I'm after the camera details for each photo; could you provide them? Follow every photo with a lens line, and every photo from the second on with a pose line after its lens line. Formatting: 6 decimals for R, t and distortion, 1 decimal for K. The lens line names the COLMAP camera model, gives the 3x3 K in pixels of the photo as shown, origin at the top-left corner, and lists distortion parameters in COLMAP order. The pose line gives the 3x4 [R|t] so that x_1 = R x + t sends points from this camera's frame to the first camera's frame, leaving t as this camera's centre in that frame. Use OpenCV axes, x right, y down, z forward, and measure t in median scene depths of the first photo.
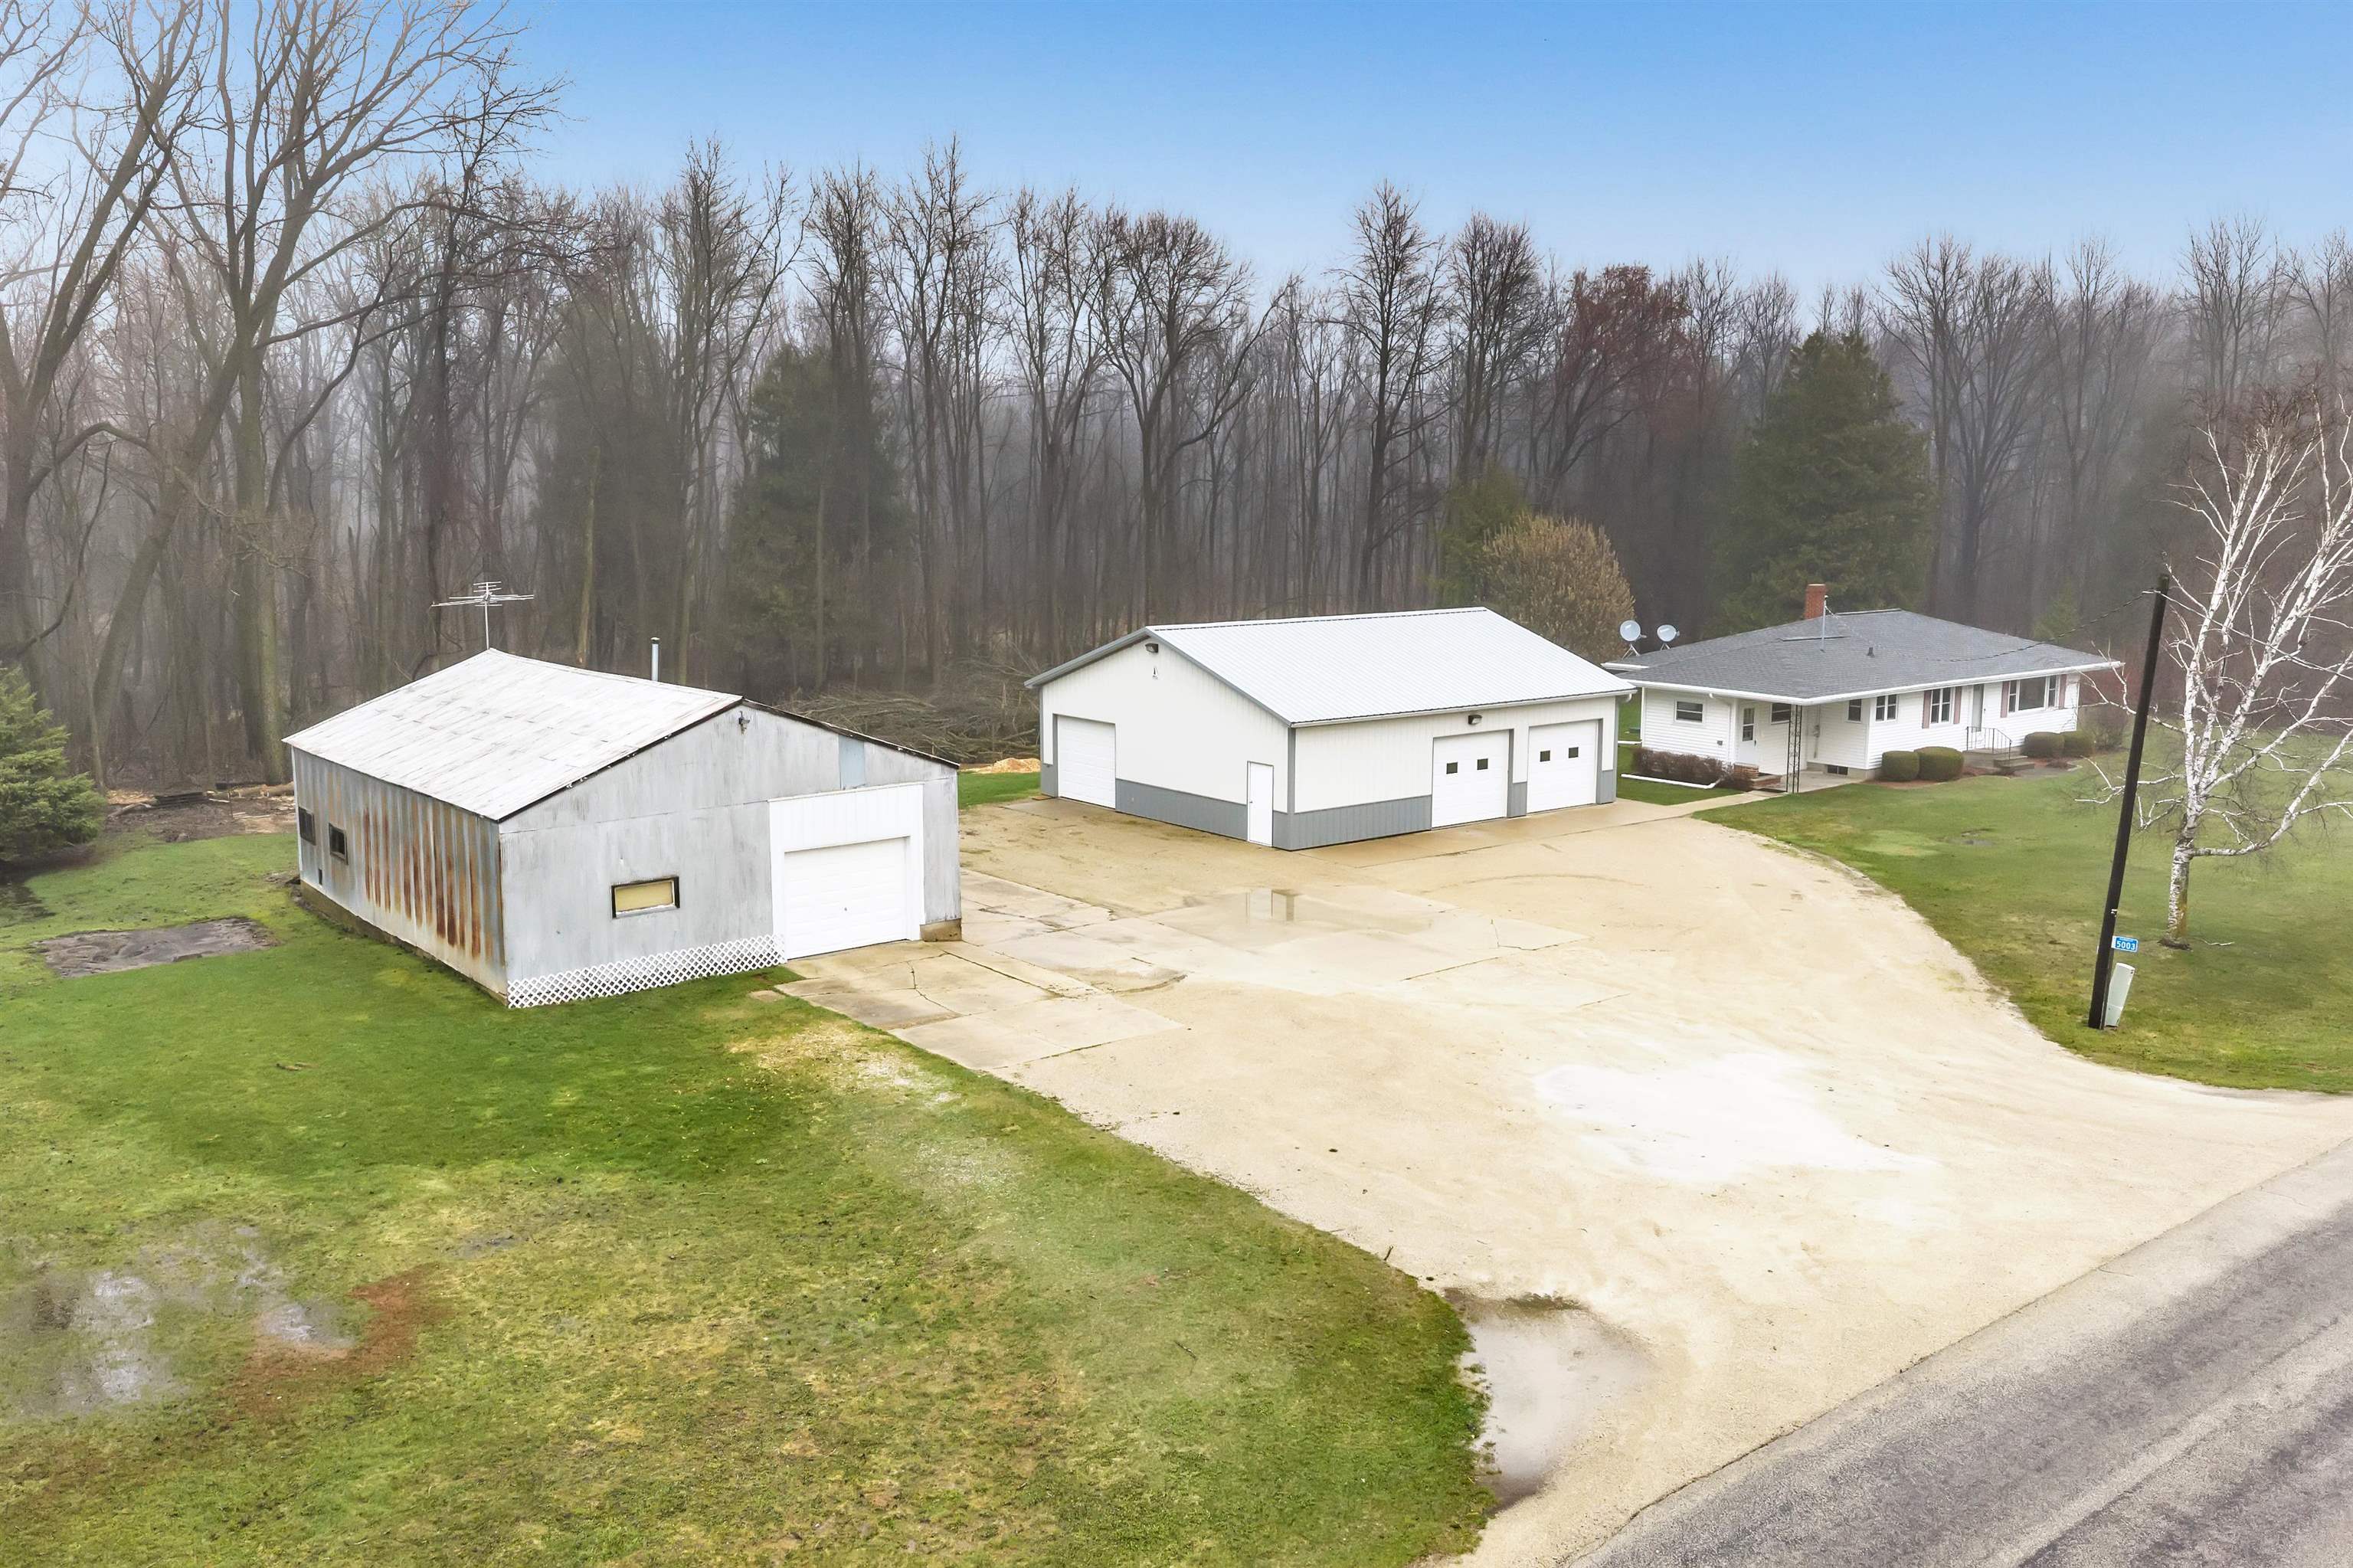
lens RADIAL K [[1924.9, 0, 1176.5], [0, 1924.9, 784.0], [0, 0, 1]] dist [0.003956, 0.001197]
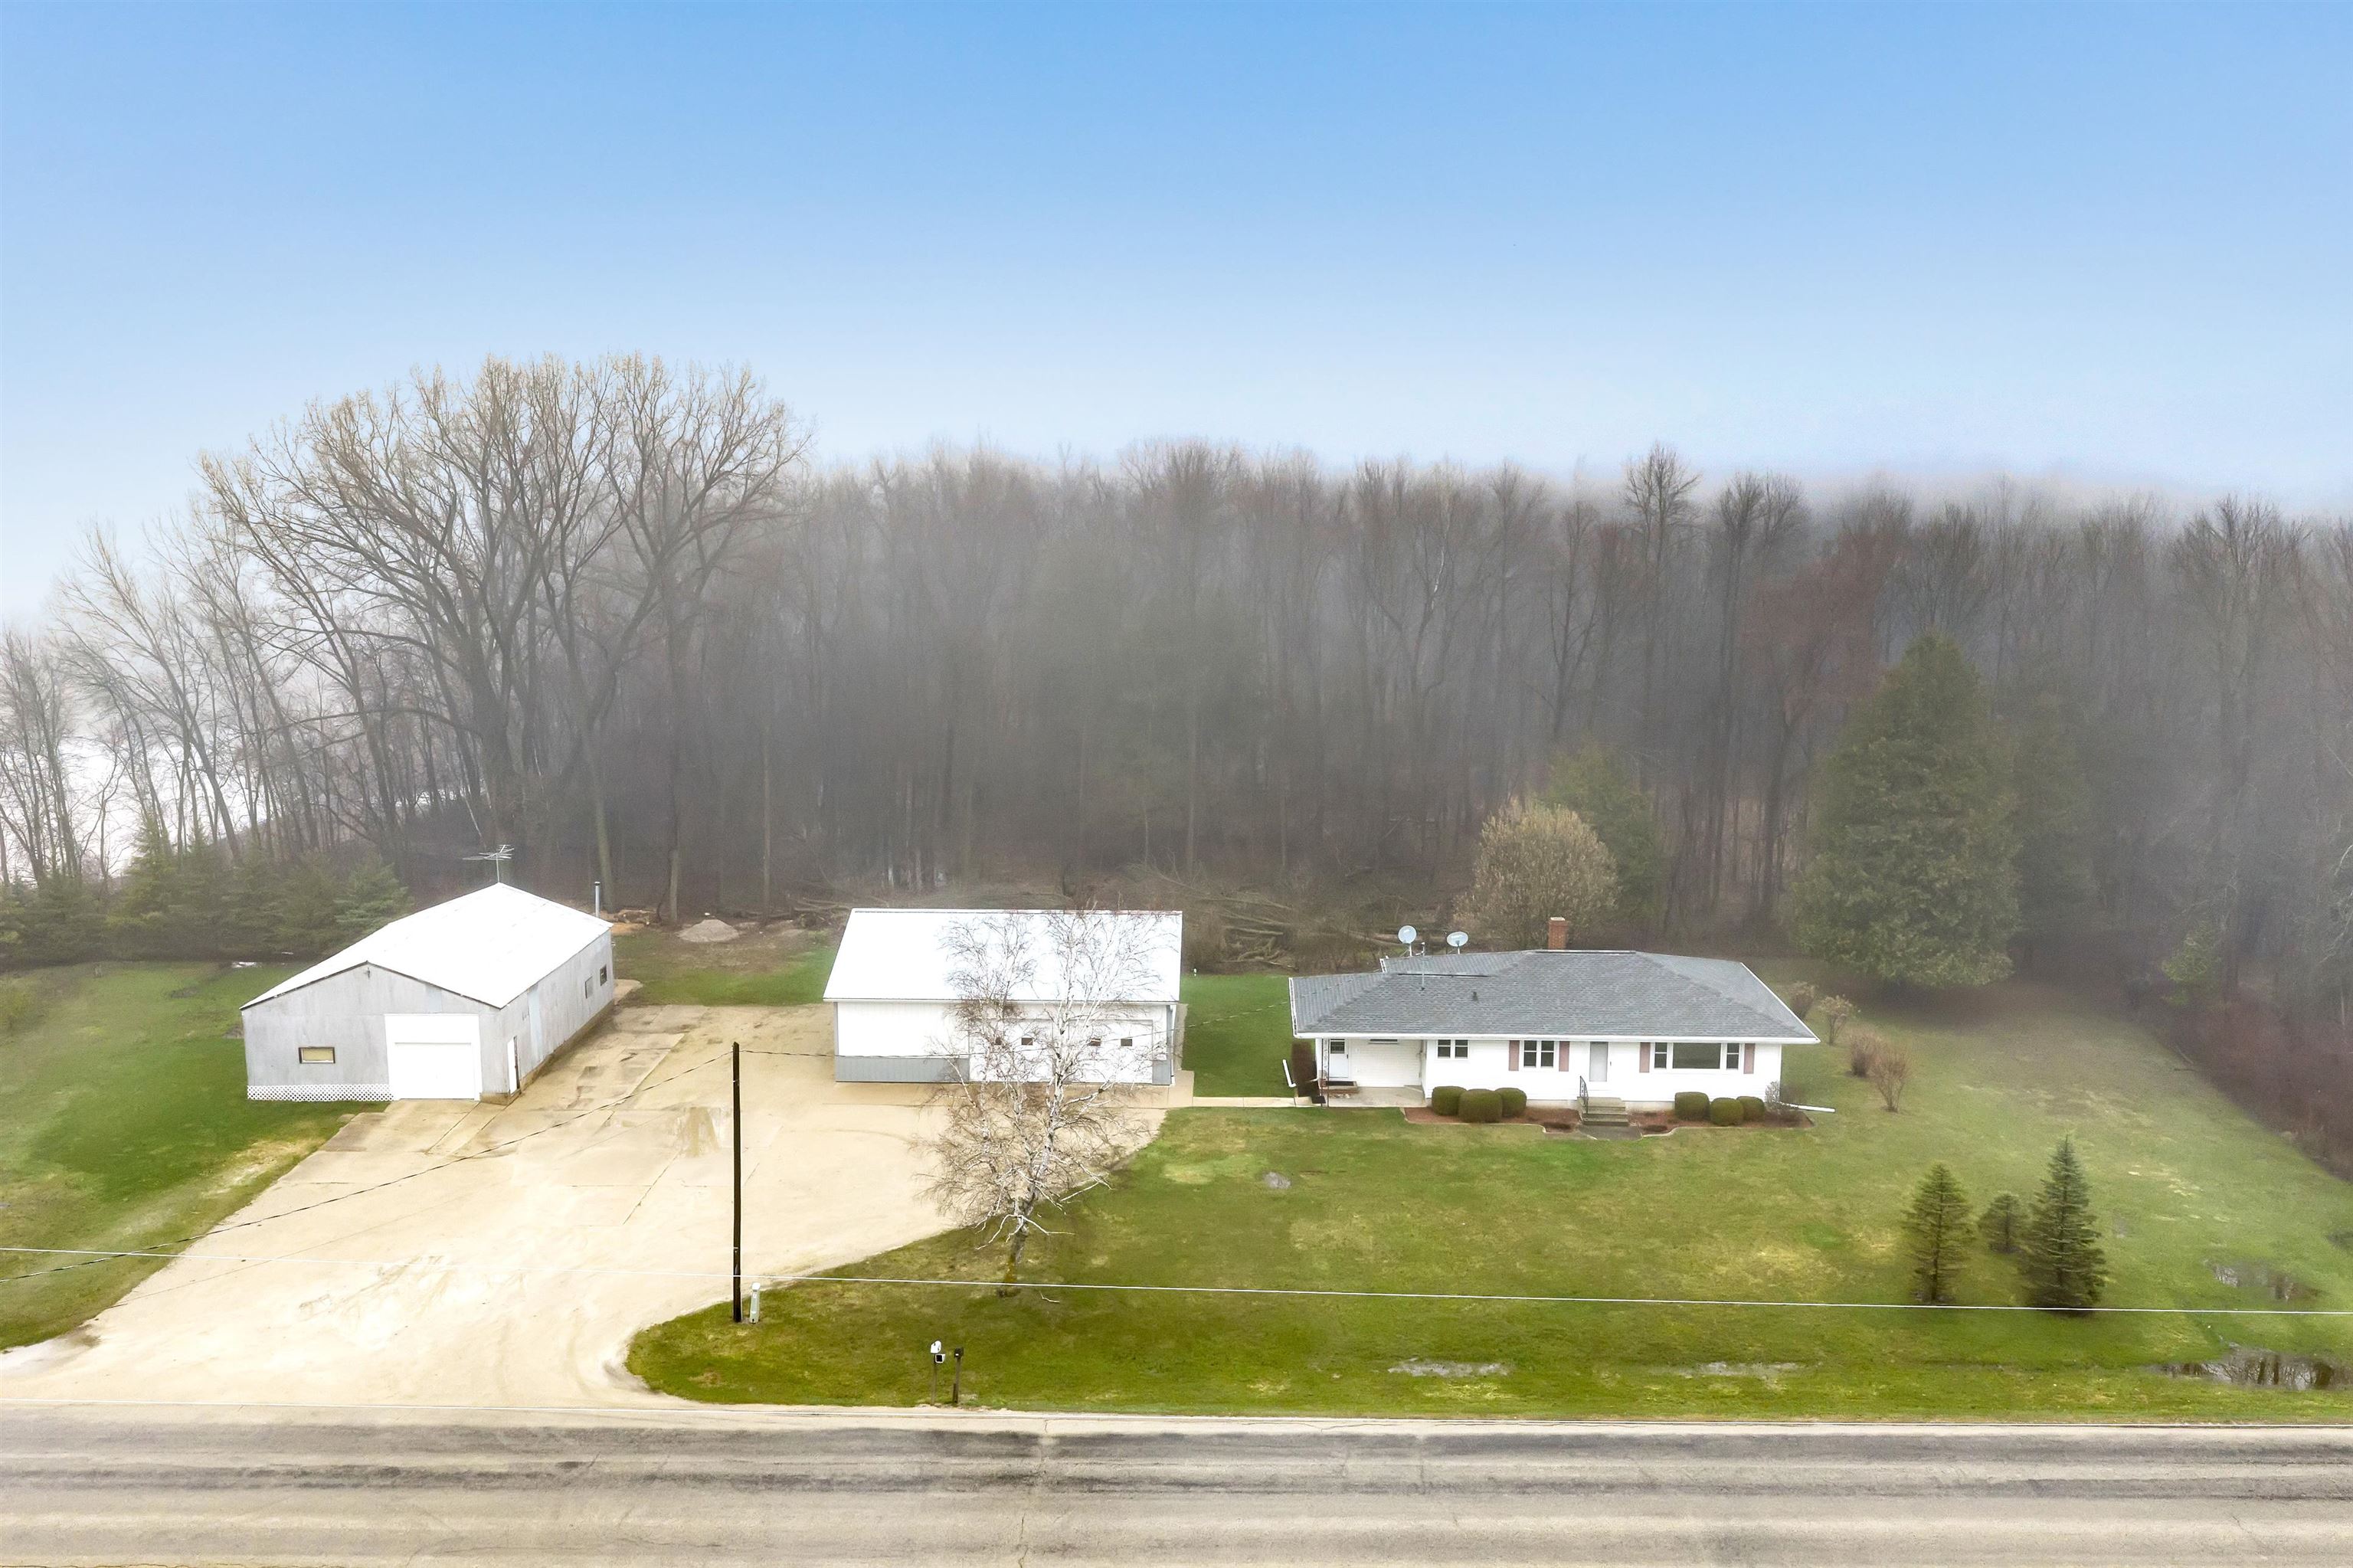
lens RADIAL K [[1940.5, 0, 1176.5], [0, 1940.5, 784.0], [0, 0, 1]] dist [0.026876, -0.056581]
pose [[0.768714, 0.105476, -0.630836, 1.119828], [-0.100570, 0.993972, 0.043641, -0.269964], [0.631636, 0.029896, 0.774688, -0.001695]]
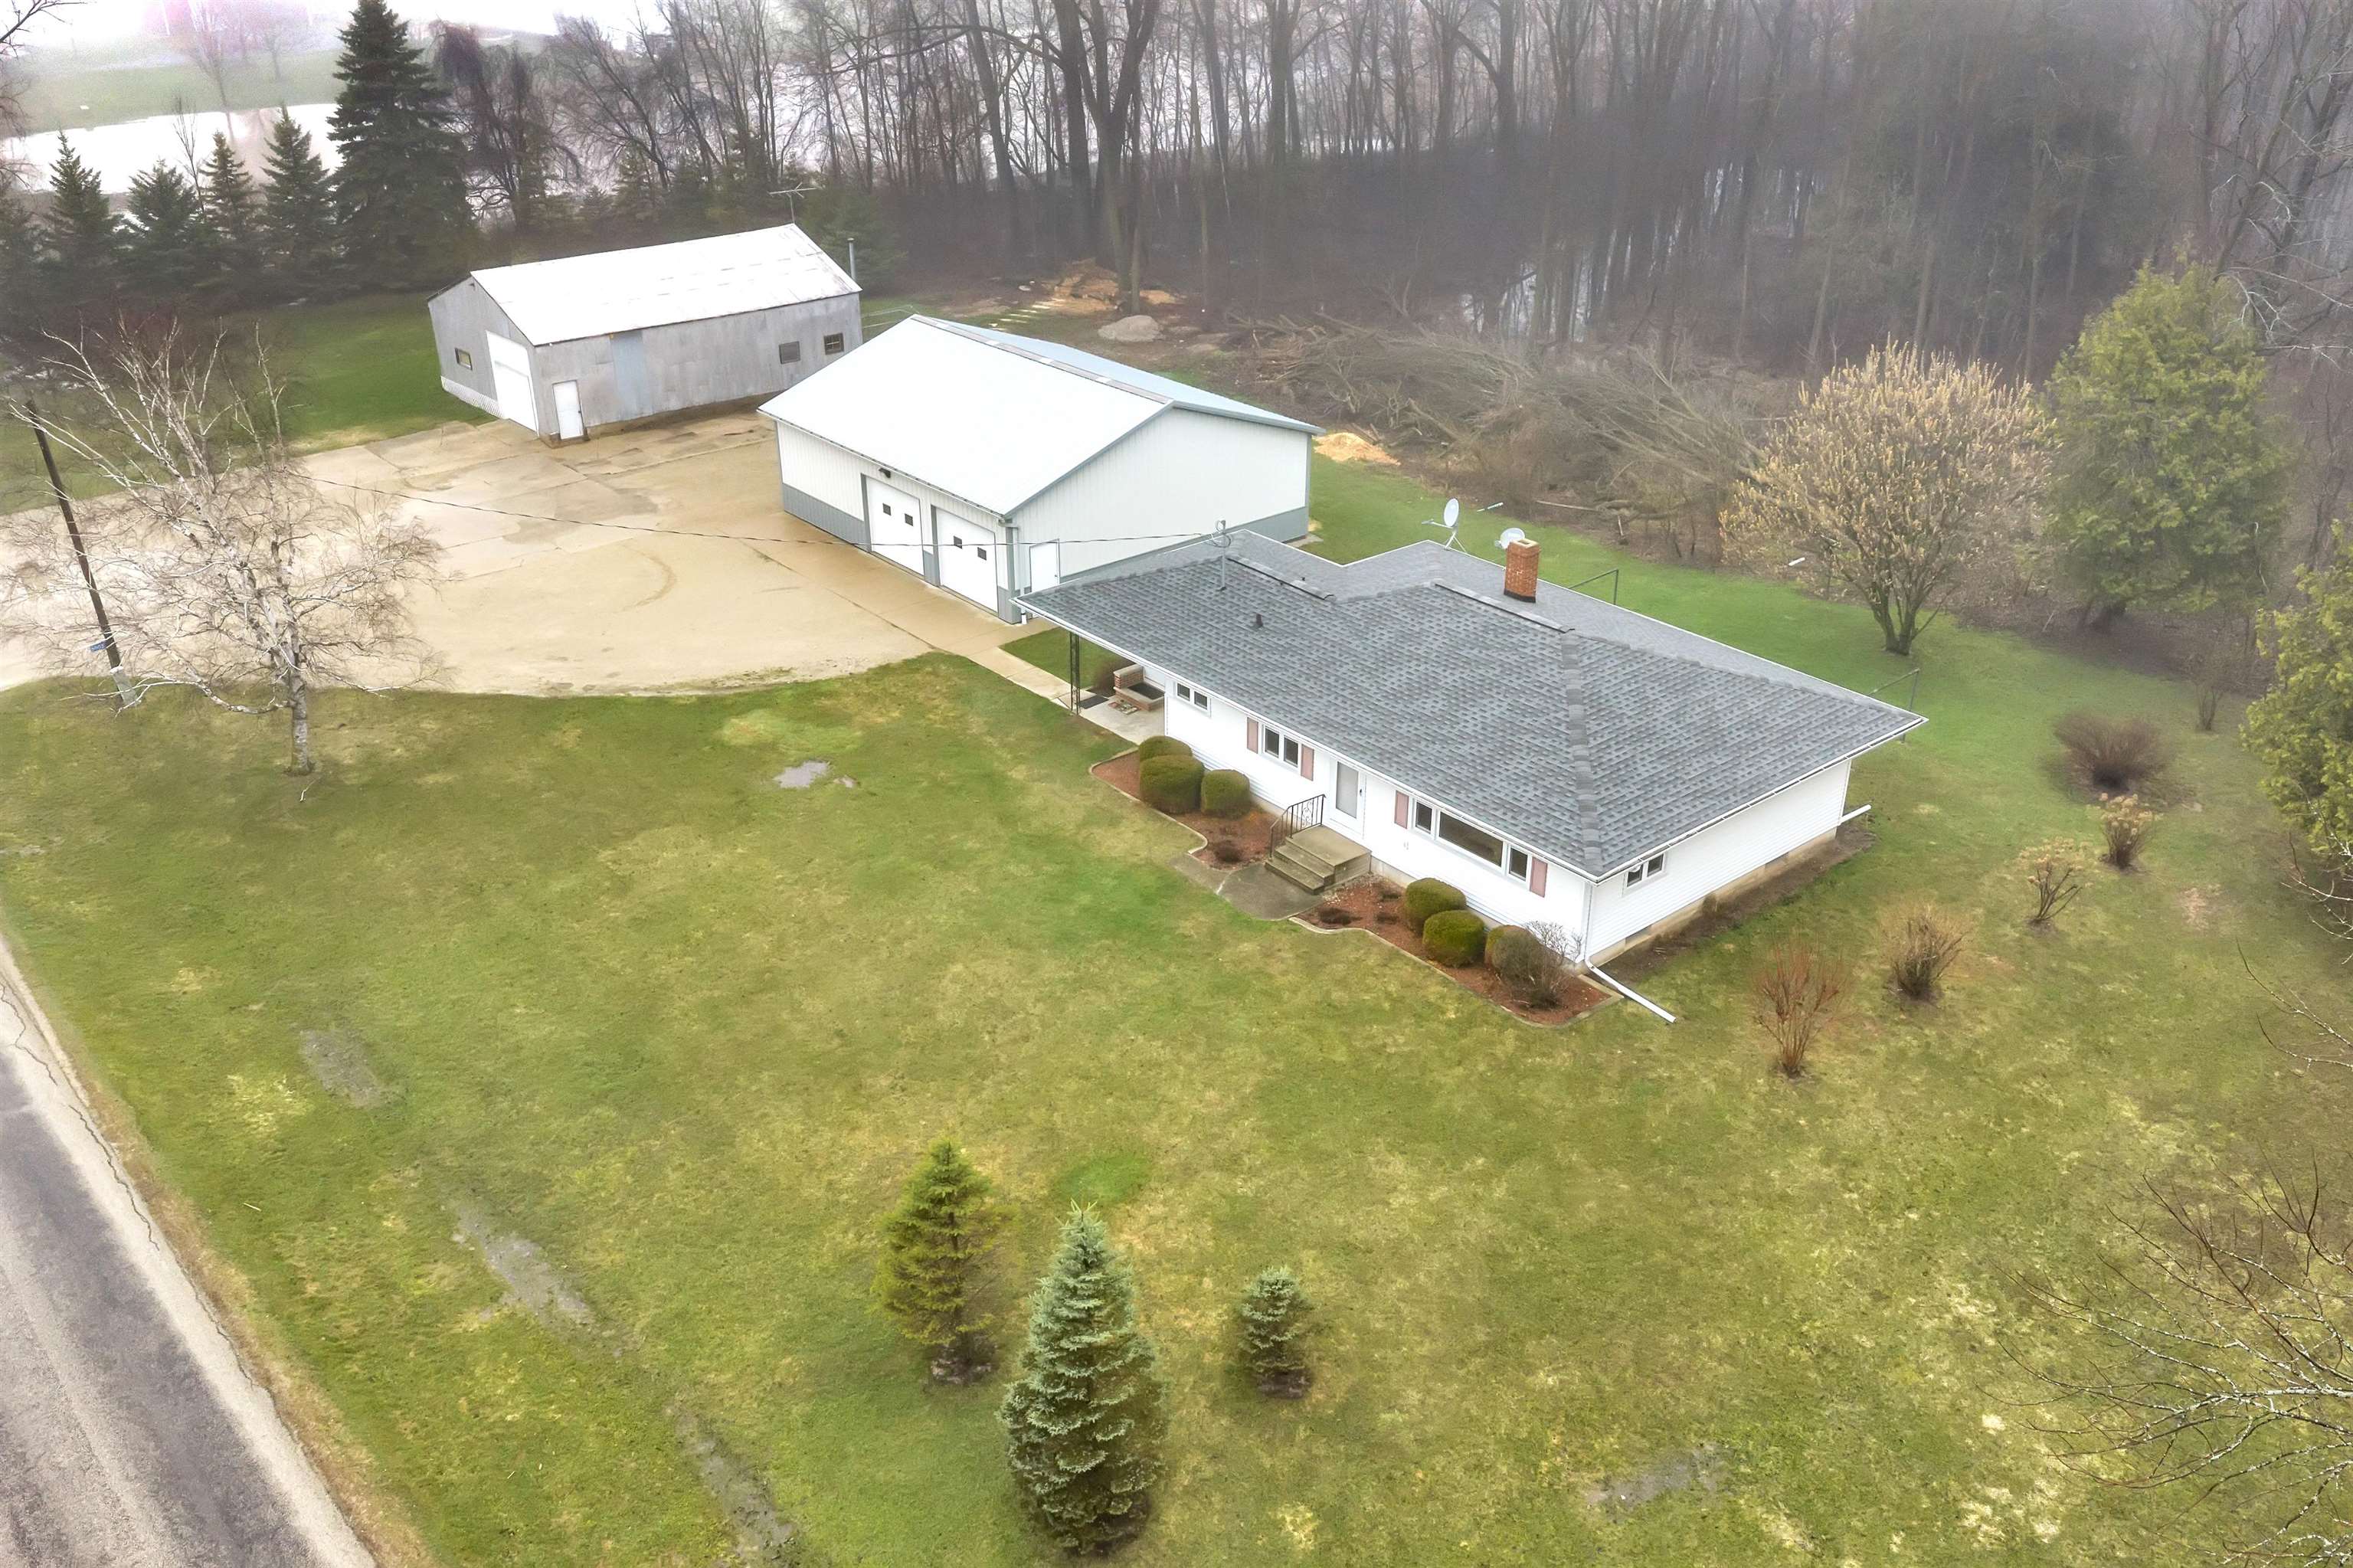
lens RADIAL K [[1940.5, 0, 1176.5], [0, 1940.5, 784.0], [0, 0, 1]] dist [0.026876, -0.056581]
pose [[0.038187, 0.457504, -0.888387, 1.226581], [-0.152785, 0.881256, 0.447264, -0.397912], [0.987521, 0.118653, 0.103553, 1.084840]]
